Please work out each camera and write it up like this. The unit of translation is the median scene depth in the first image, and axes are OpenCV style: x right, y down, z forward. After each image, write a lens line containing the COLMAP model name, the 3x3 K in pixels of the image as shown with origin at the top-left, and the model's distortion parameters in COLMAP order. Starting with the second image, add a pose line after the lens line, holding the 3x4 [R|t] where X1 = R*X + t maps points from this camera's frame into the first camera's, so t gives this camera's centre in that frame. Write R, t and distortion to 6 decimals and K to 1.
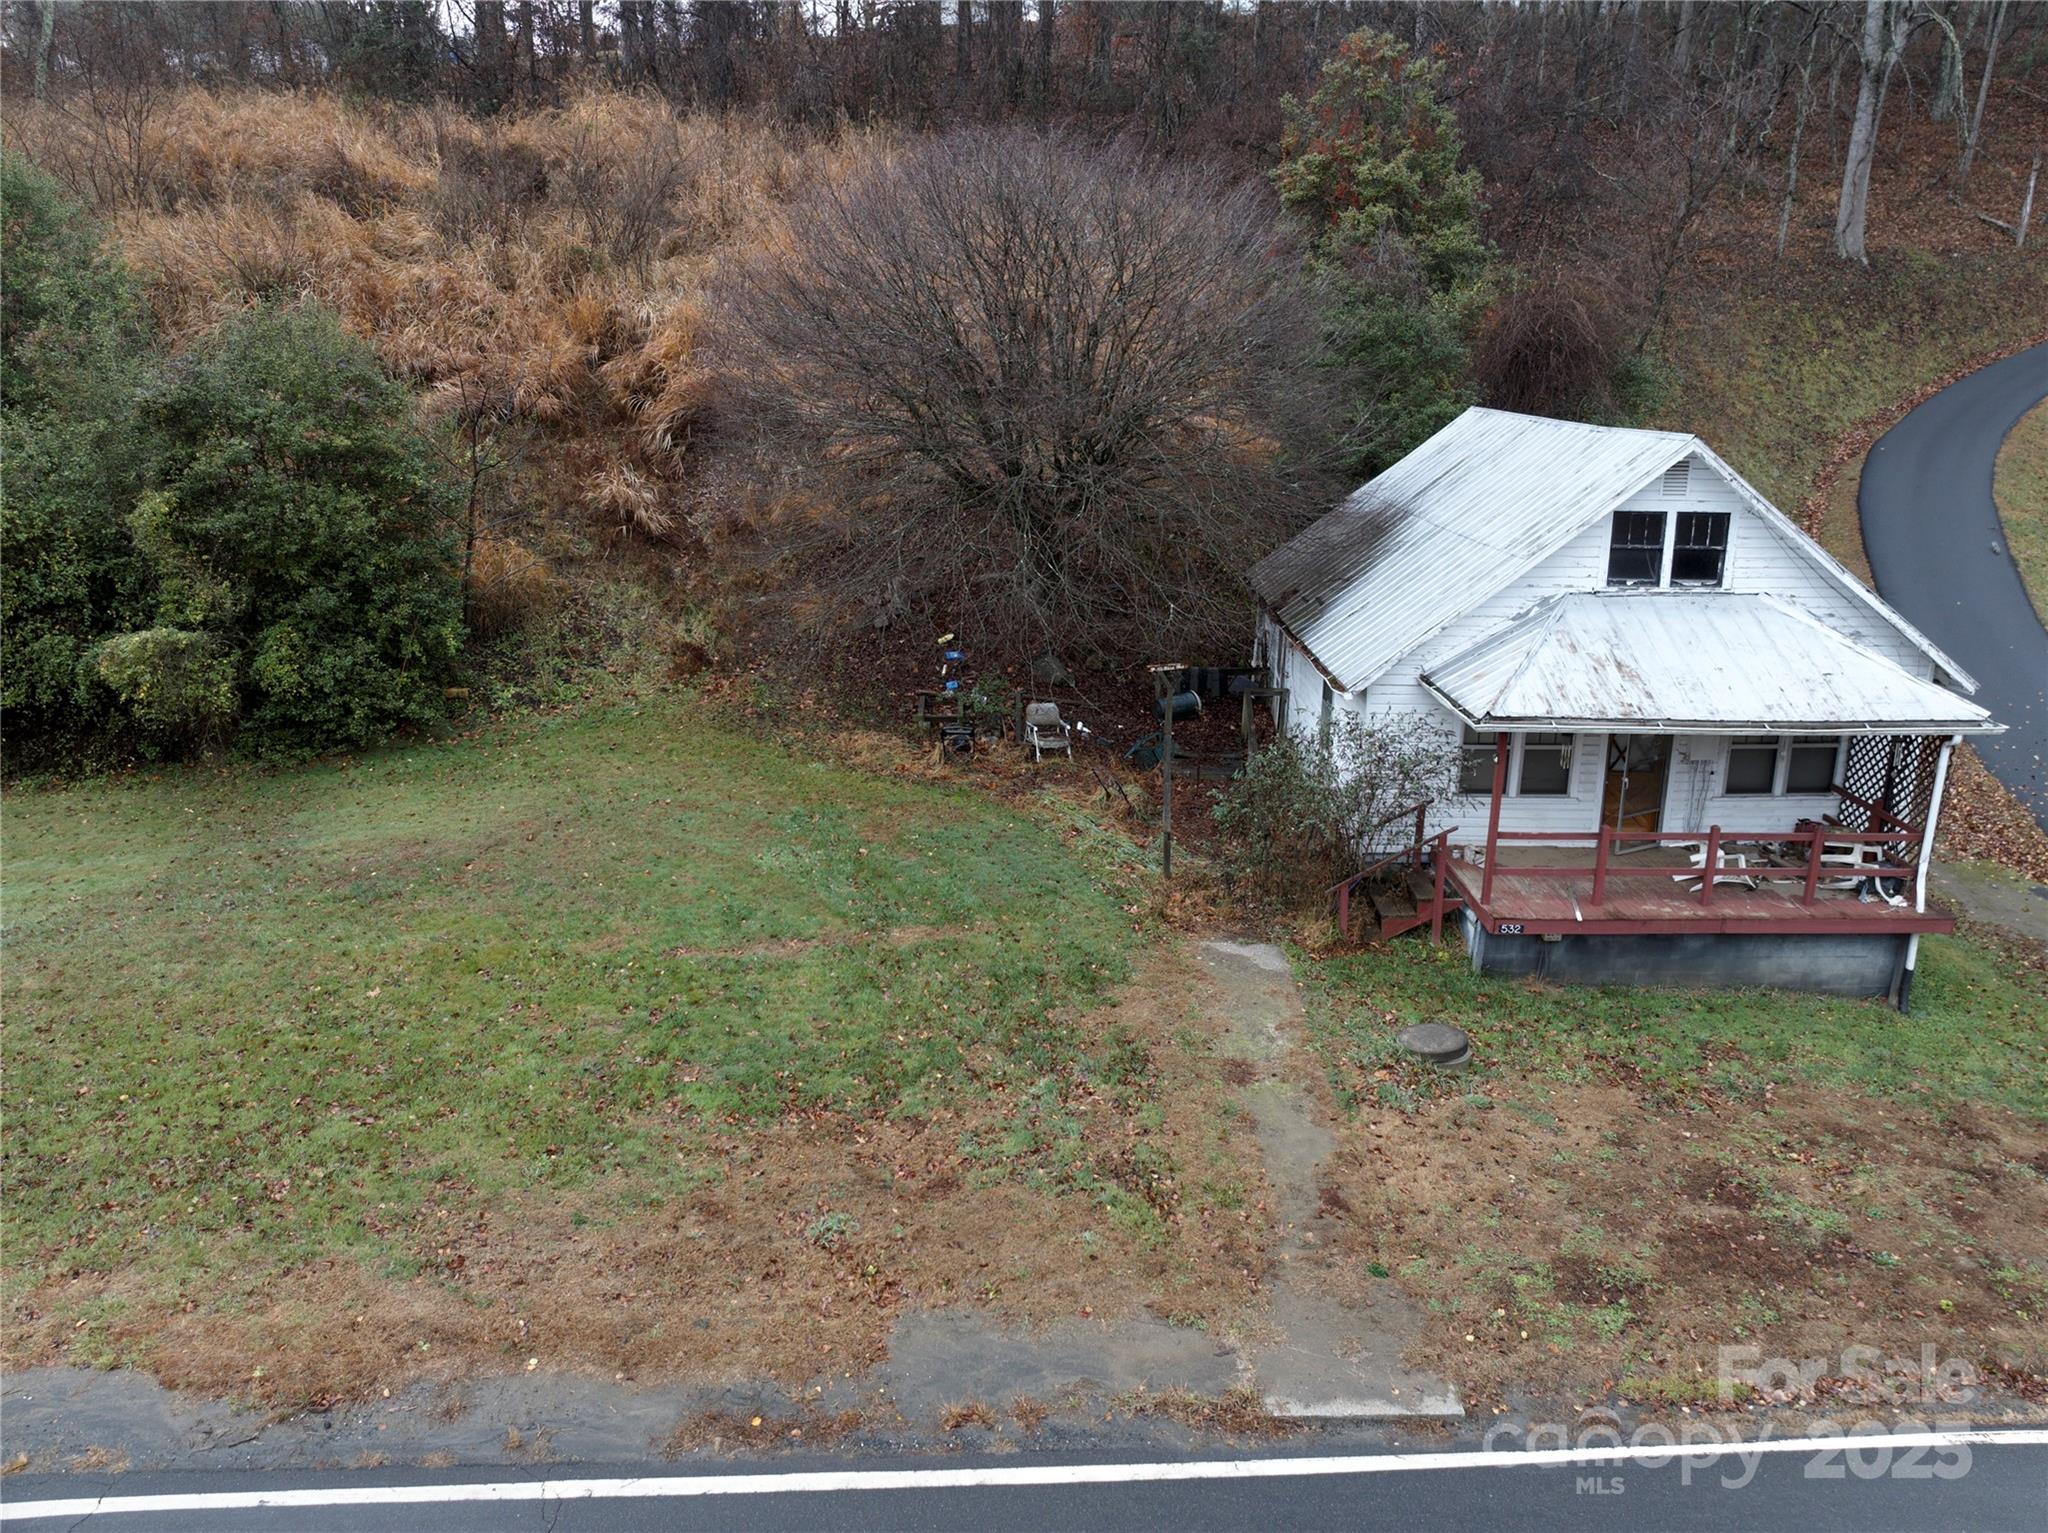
lens RADIAL K [[1454.2, 0, 1031.3], [0, 1454.2, 772.6], [0, 0, 1]] dist [-0.040177, 0.015602]
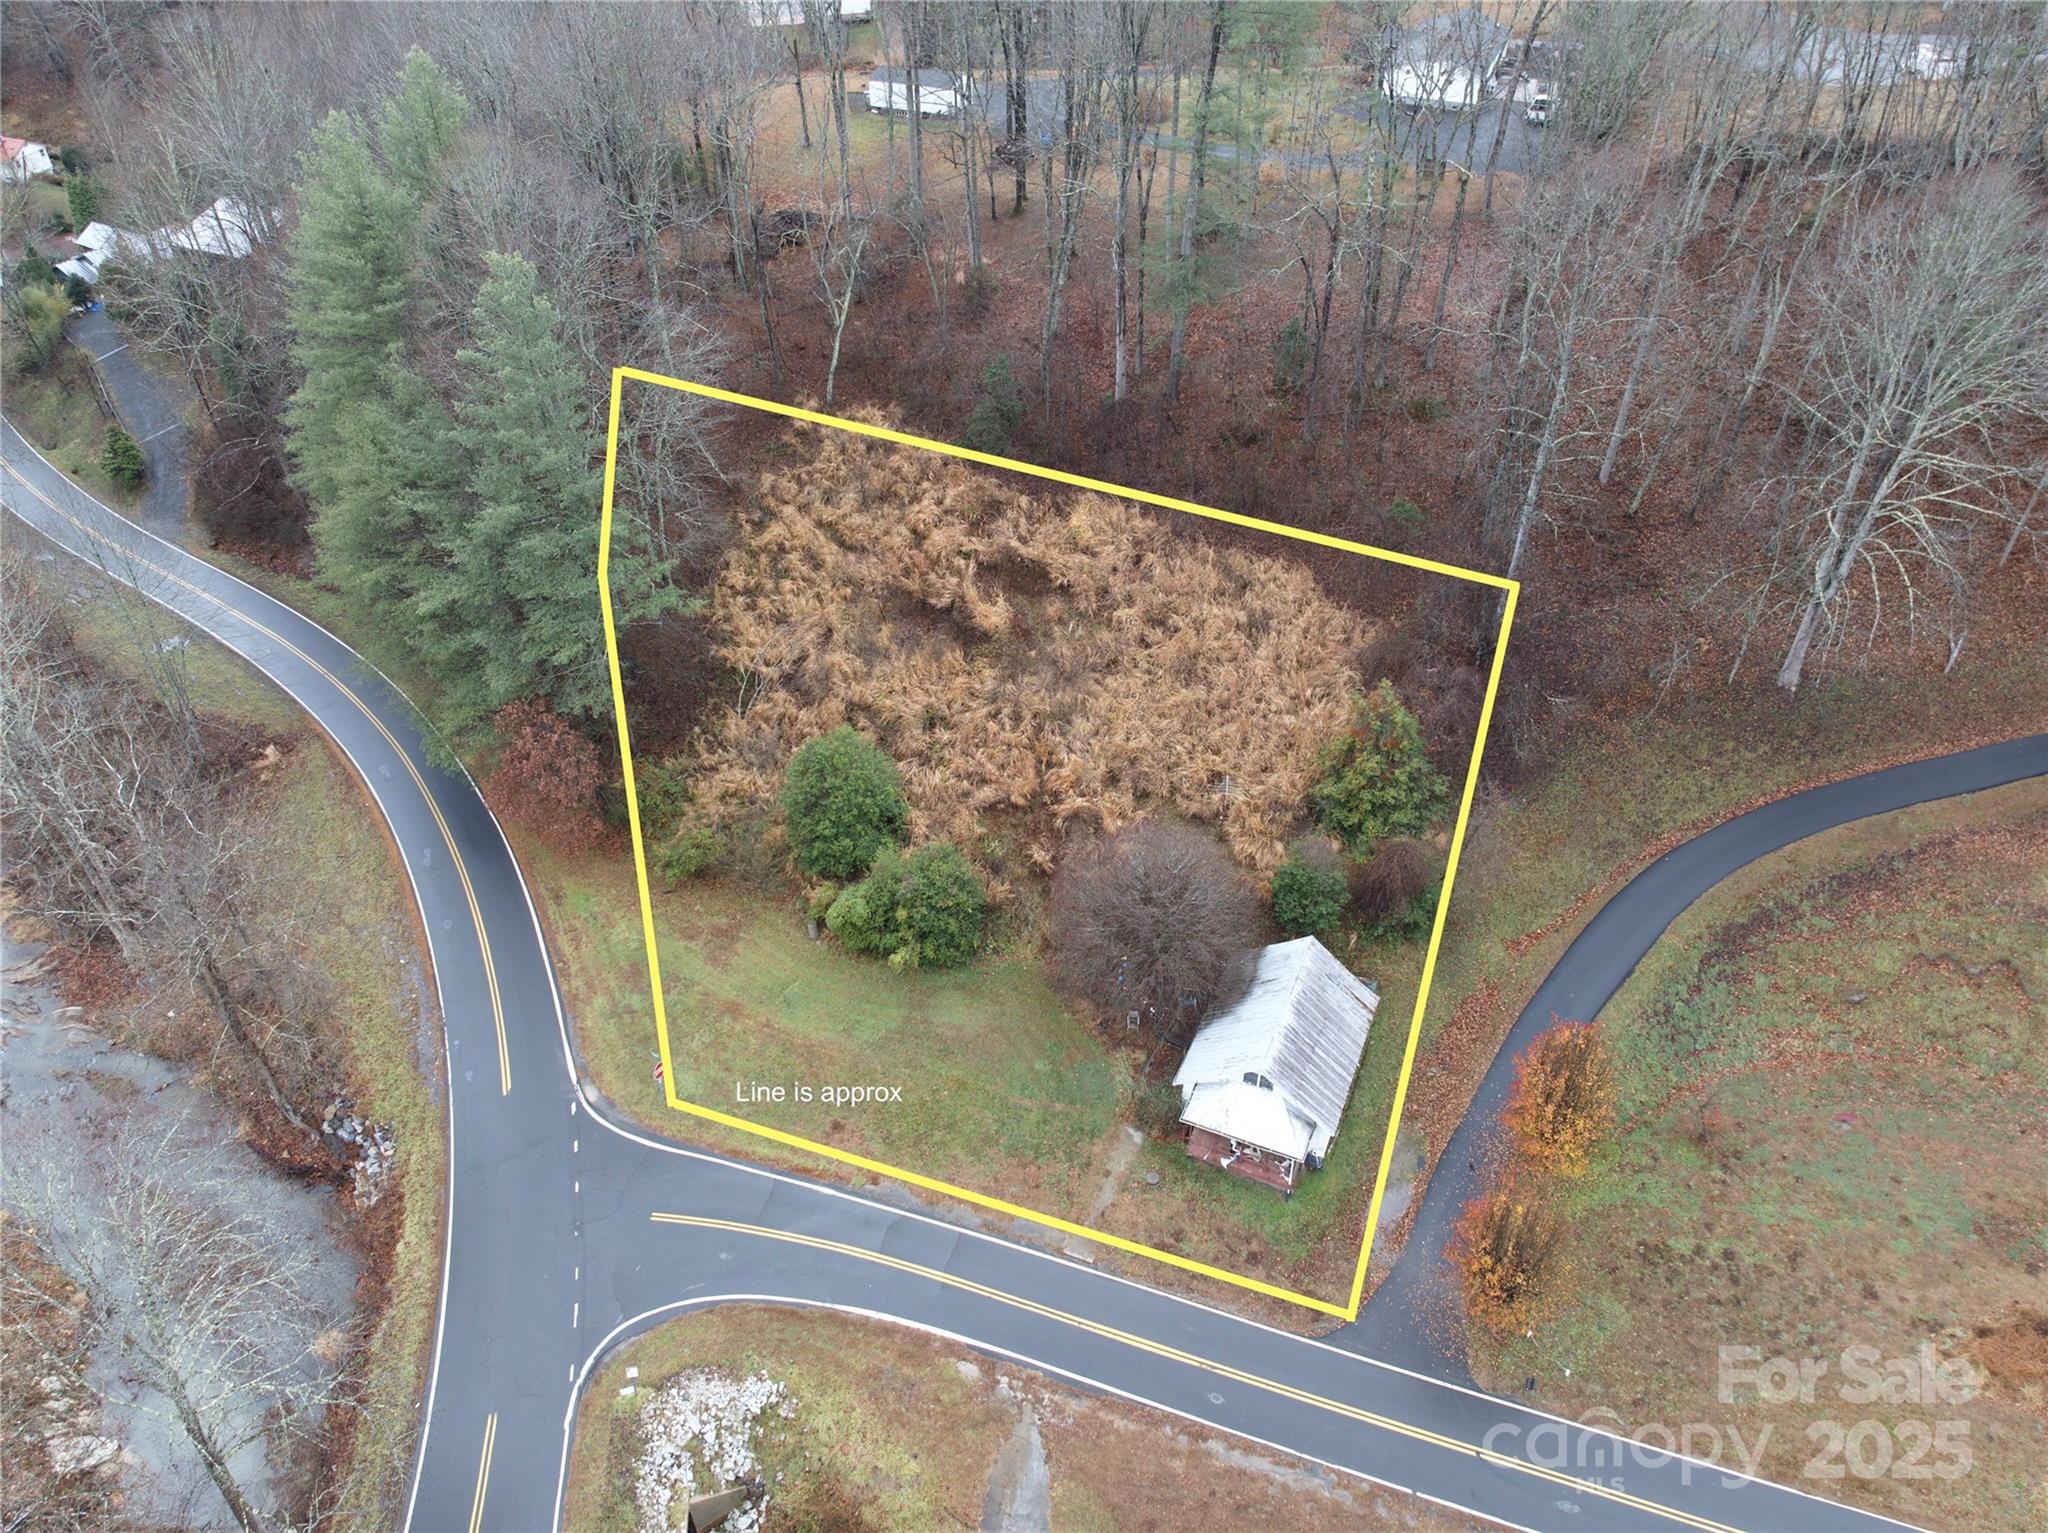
lens RADIAL K [[1454.2, 0, 1019.0], [0, 1454.2, 758.3], [0, 0, 1]] dist [-0.040177, 0.015602]
pose [[0.916171, 0.245081, -0.317122, 0.928760], [-0.100263, 0.906239, 0.410704, -2.613858], [0.388044, -0.344479, 0.854843, -2.399965]]
